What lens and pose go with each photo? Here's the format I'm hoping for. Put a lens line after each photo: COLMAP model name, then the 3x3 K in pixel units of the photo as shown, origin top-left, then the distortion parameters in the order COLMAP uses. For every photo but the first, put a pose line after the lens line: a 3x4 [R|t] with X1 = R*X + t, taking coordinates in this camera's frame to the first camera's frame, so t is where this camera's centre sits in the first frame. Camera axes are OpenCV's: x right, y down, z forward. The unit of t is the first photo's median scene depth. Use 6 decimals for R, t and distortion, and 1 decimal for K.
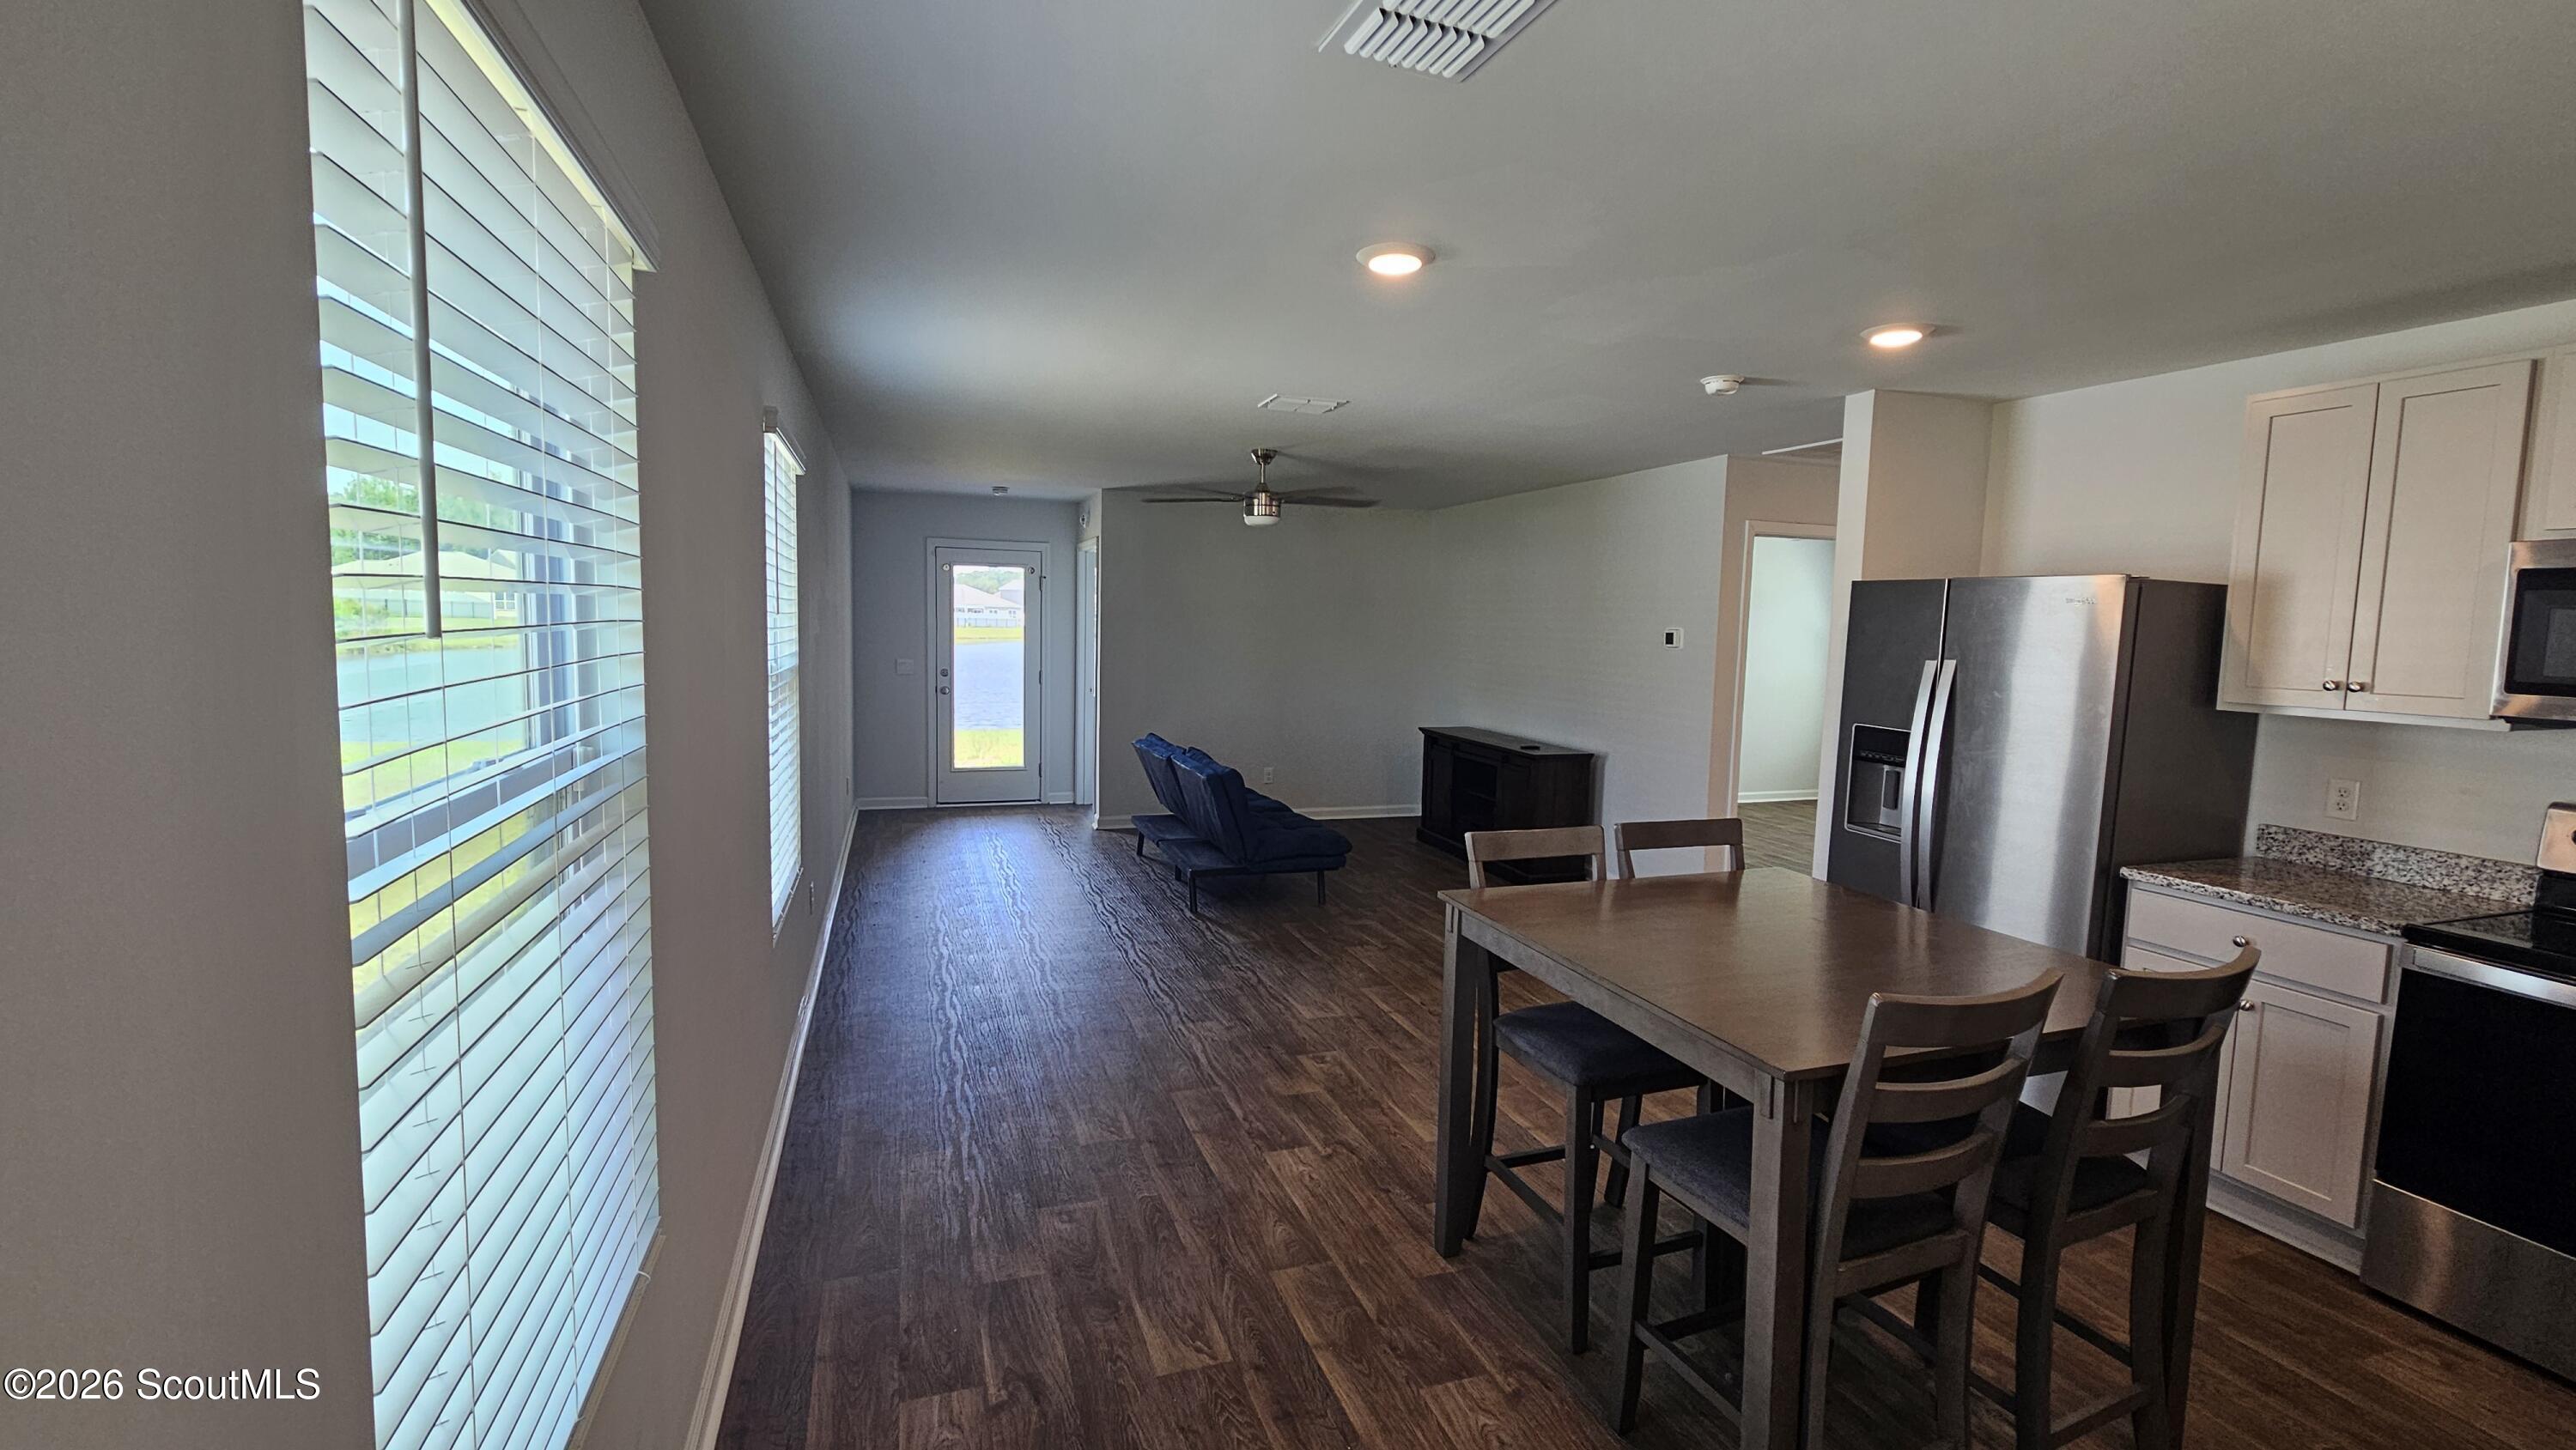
lens RADIAL K [[1050.2, 0, 1284.8], [0, 1050.2, 706.3], [0, 0, 1]] dist [-0.001127, -0.000027]
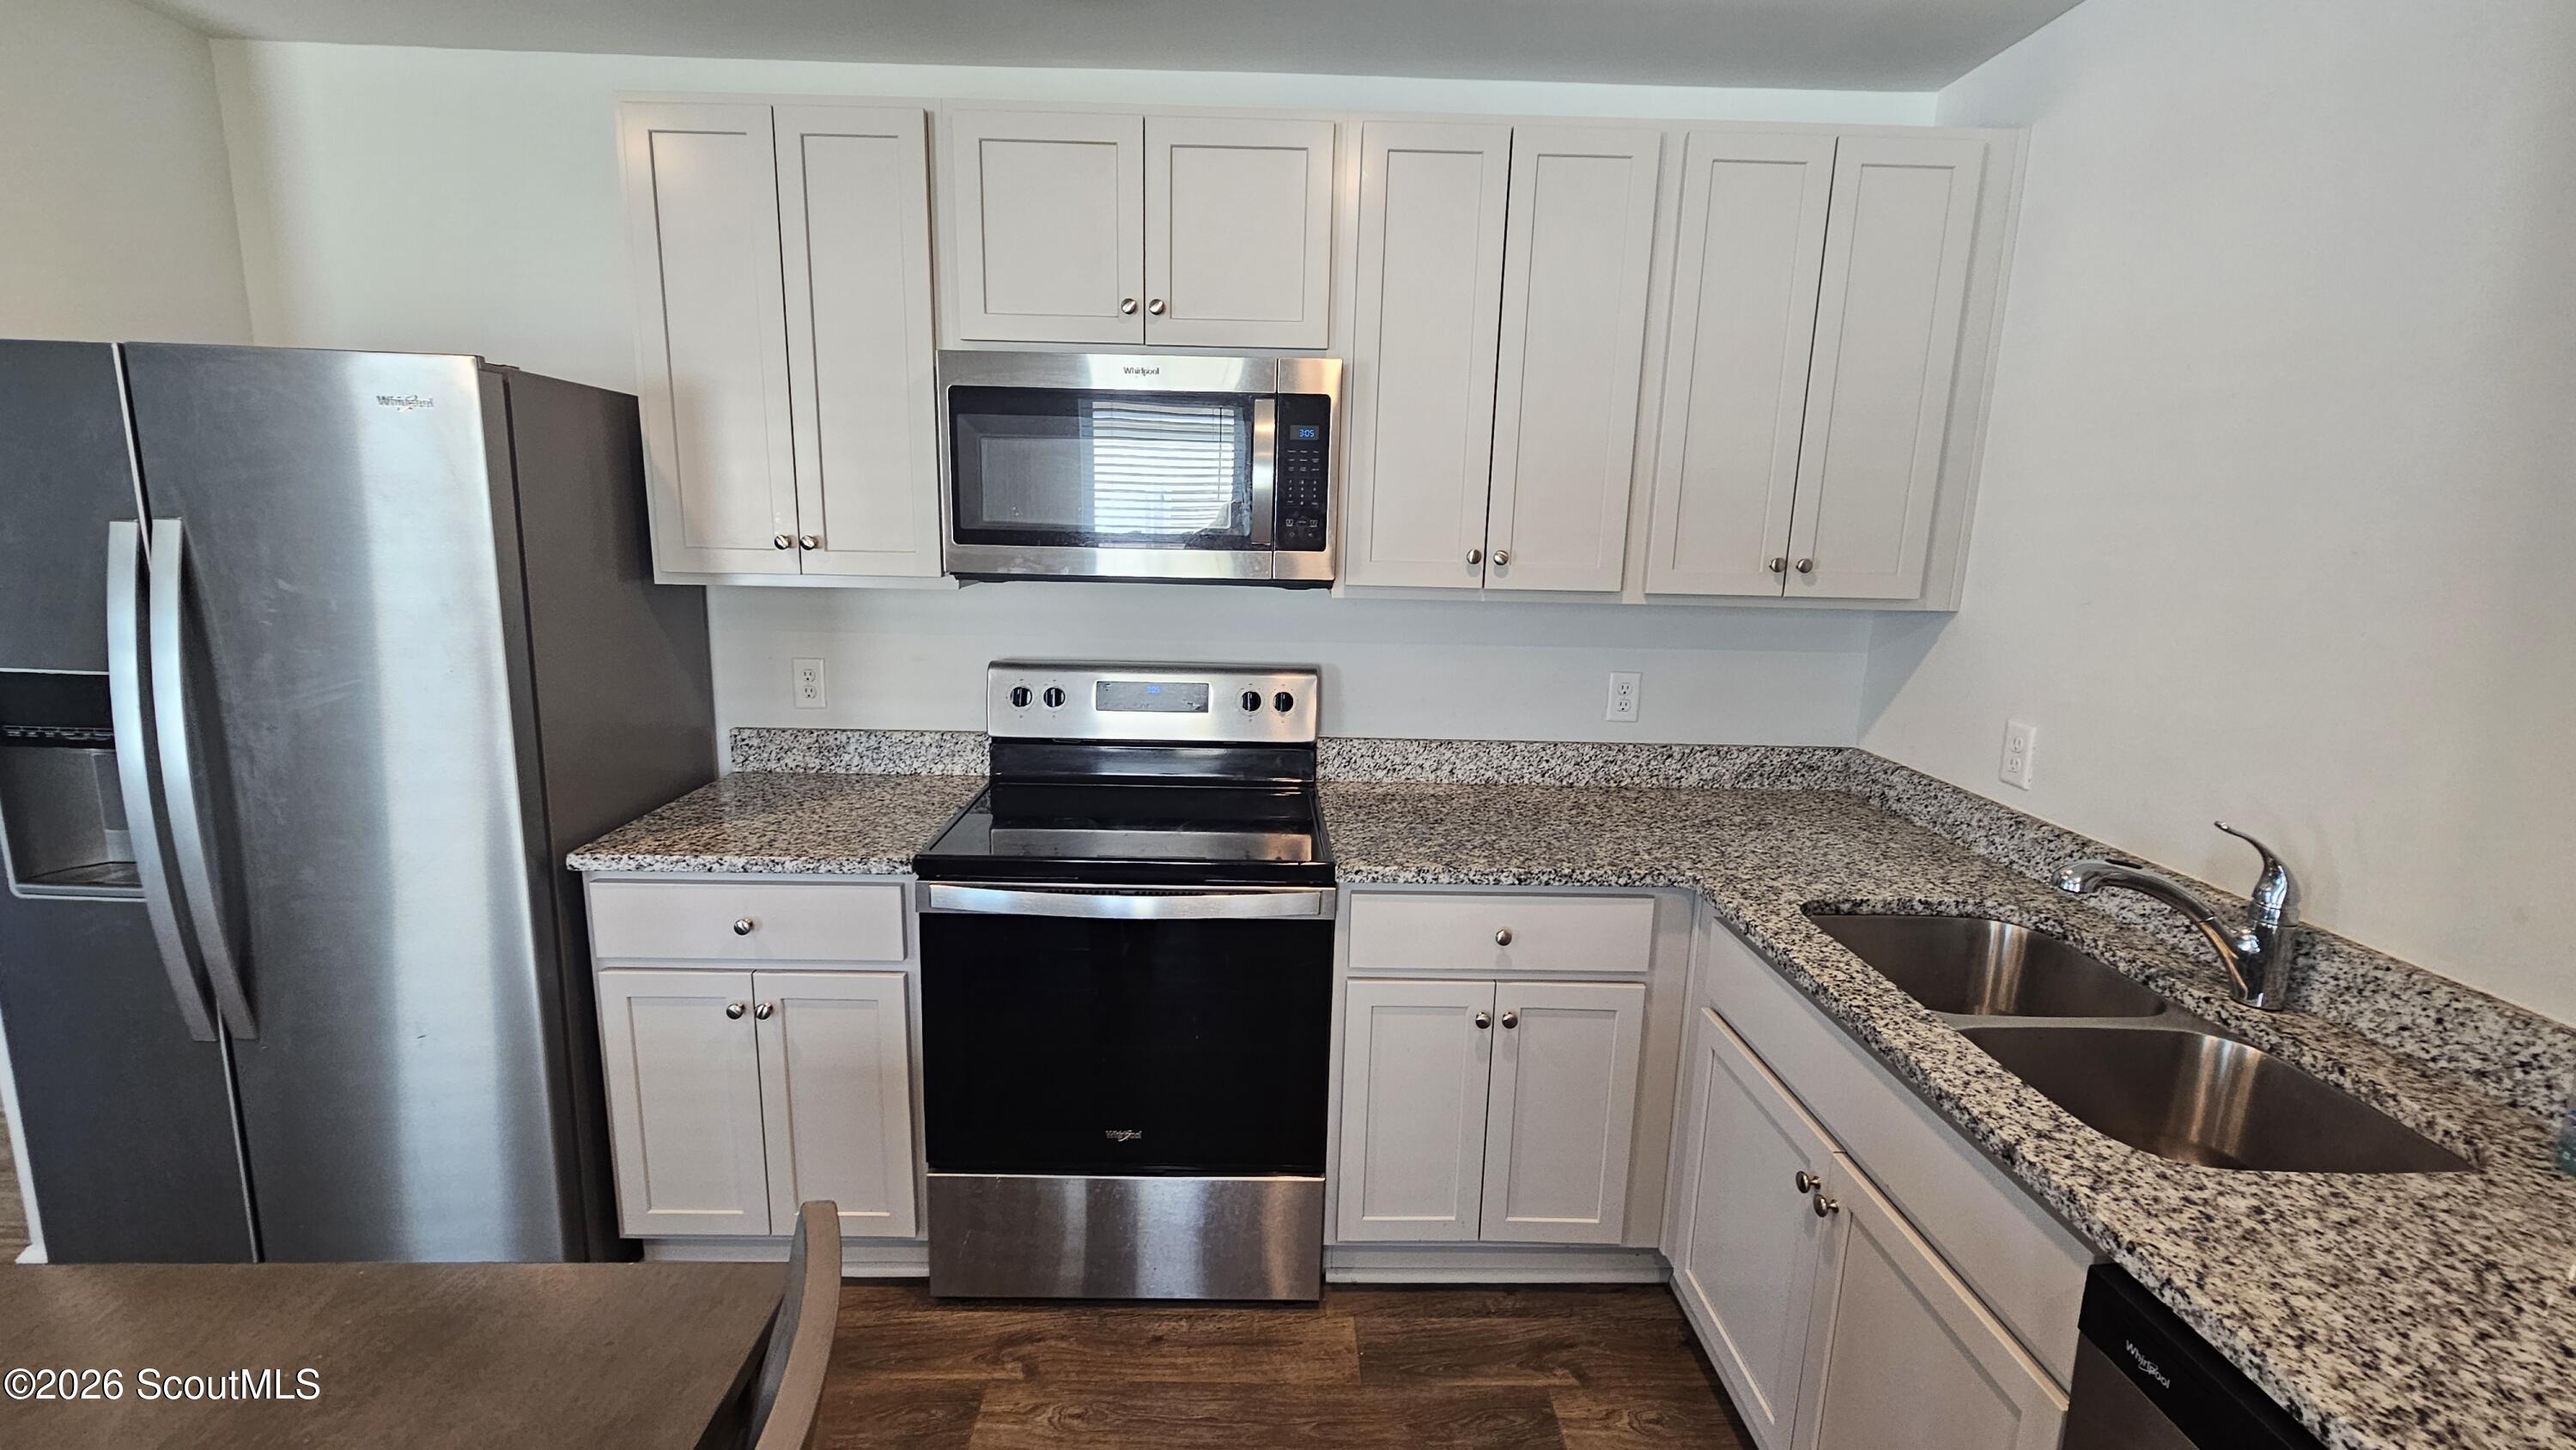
lens RADIAL K [[1078.9, 0, 1272.4], [0, 1078.9, 722.6], [0, 0, 1]] dist [-0.001608, 0.000076]
pose [[0.324271, -0.200272, 0.924521, 0.371017], [0.064335, 0.979738, 0.189668, -0.016142], [-0.943774, -0.002025, 0.330585, 0.410980]]
